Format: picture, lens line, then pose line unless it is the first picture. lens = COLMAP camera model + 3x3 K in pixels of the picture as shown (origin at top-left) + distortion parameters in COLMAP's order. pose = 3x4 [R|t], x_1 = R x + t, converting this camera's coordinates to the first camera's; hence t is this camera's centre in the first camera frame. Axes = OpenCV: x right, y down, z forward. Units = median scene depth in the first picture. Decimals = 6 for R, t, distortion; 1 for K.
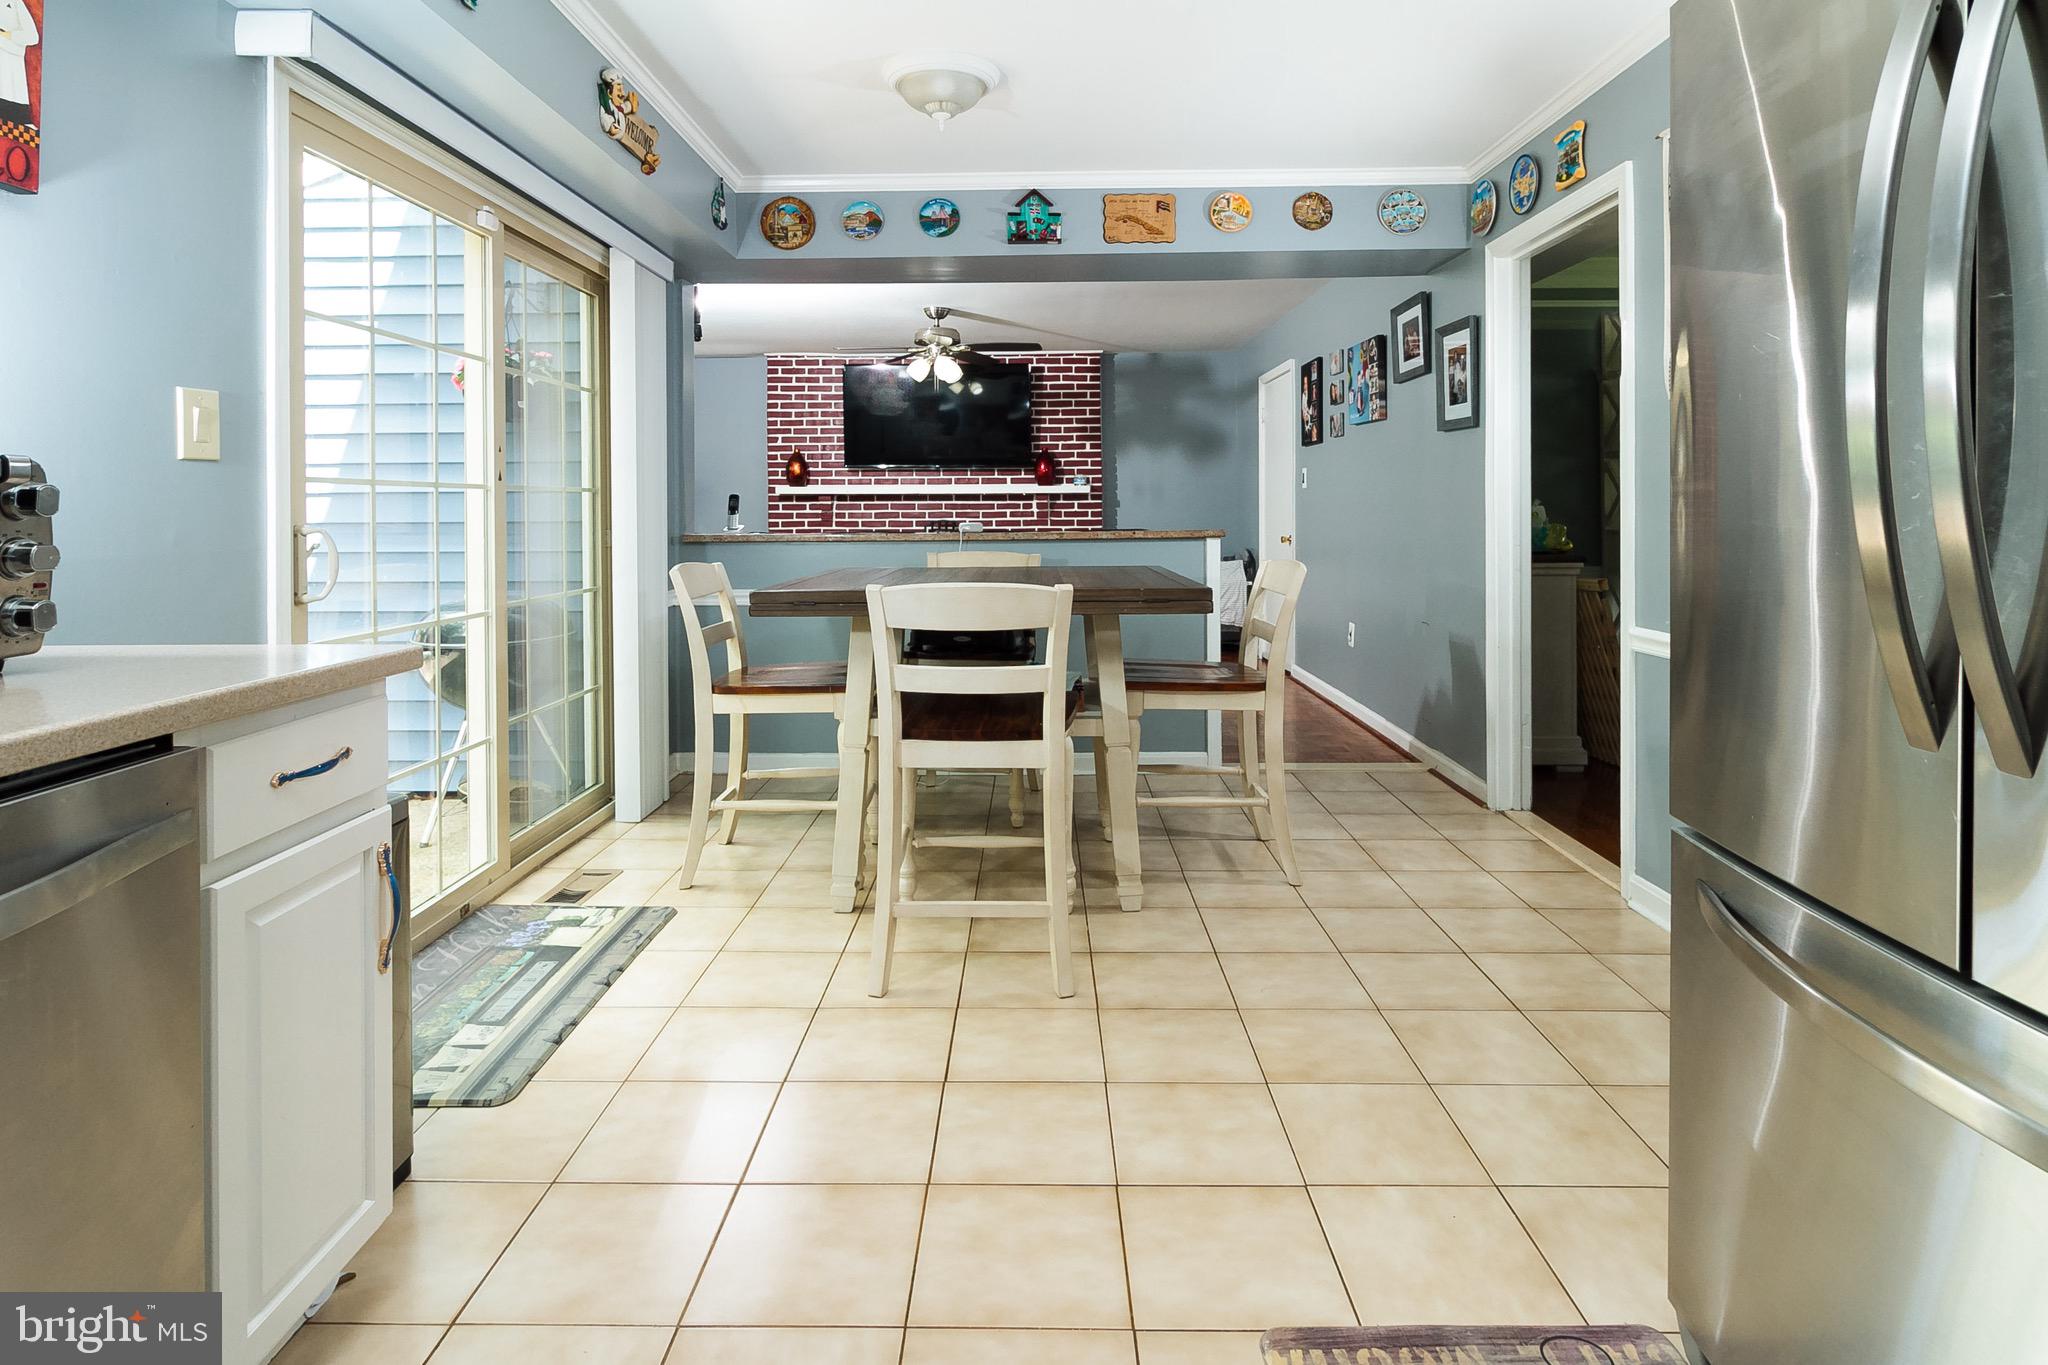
lens RADIAL K [[1028.1, 0, 985.8], [0, 1028.1, 569.3], [0, 0, 1]] dist [0.000323, 0.000362]
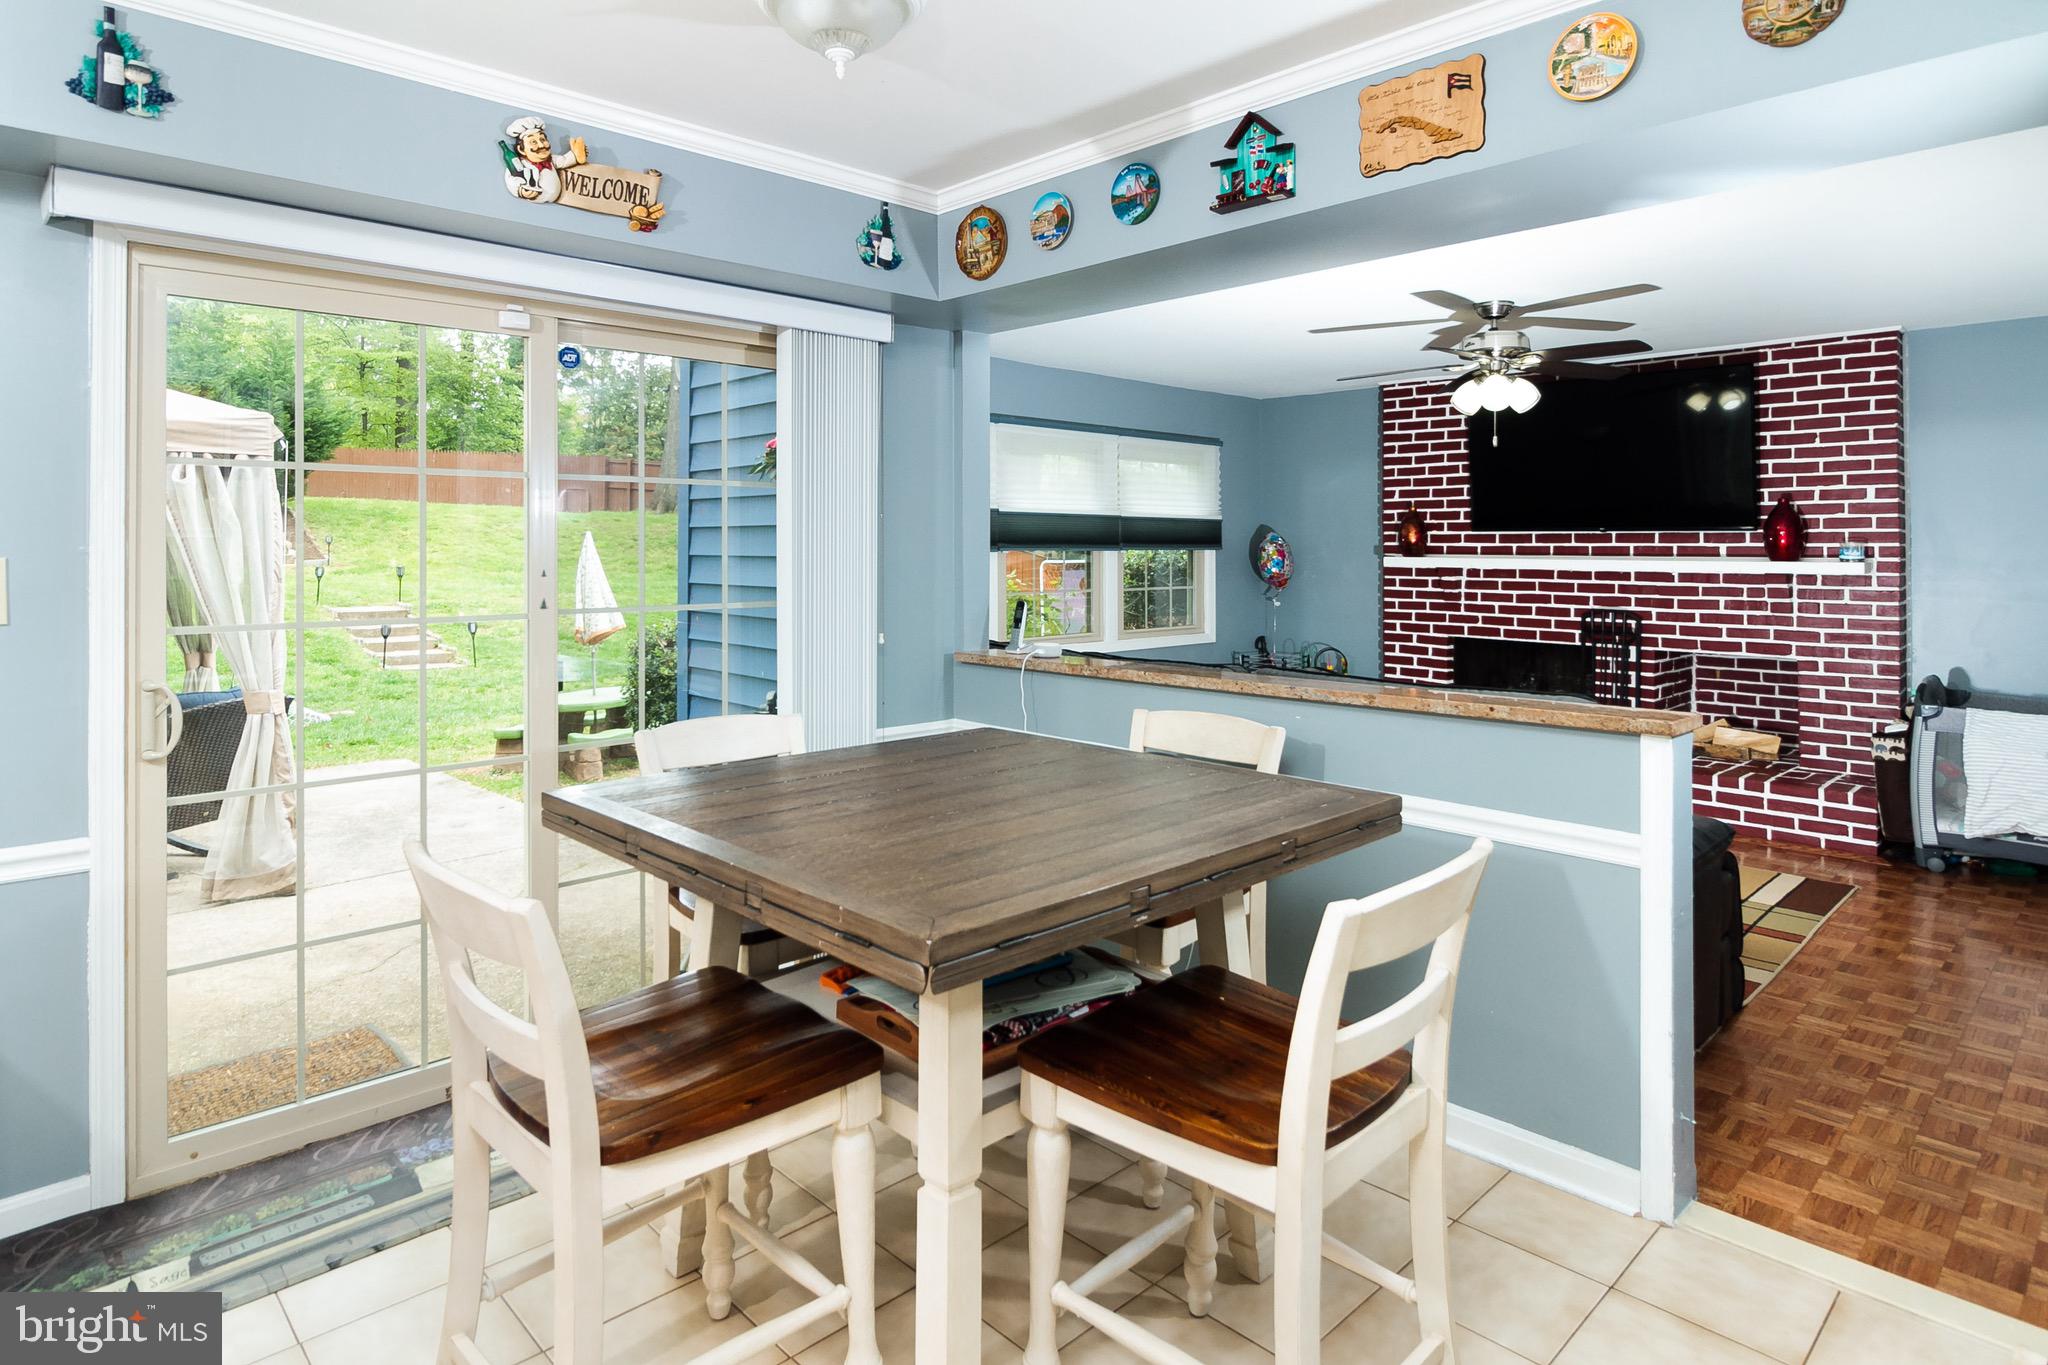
lens RADIAL K [[1150.0, 0, 1029.1], [0, 1150.0, 603.3], [0, 0, 1]] dist [-0.004086, -0.000180]
pose [[0.735677, 0.034833, -0.676436, 0.240699], [-0.040754, 0.999144, 0.007128, -0.055526], [0.676105, 0.022324, 0.736467, 0.266134]]
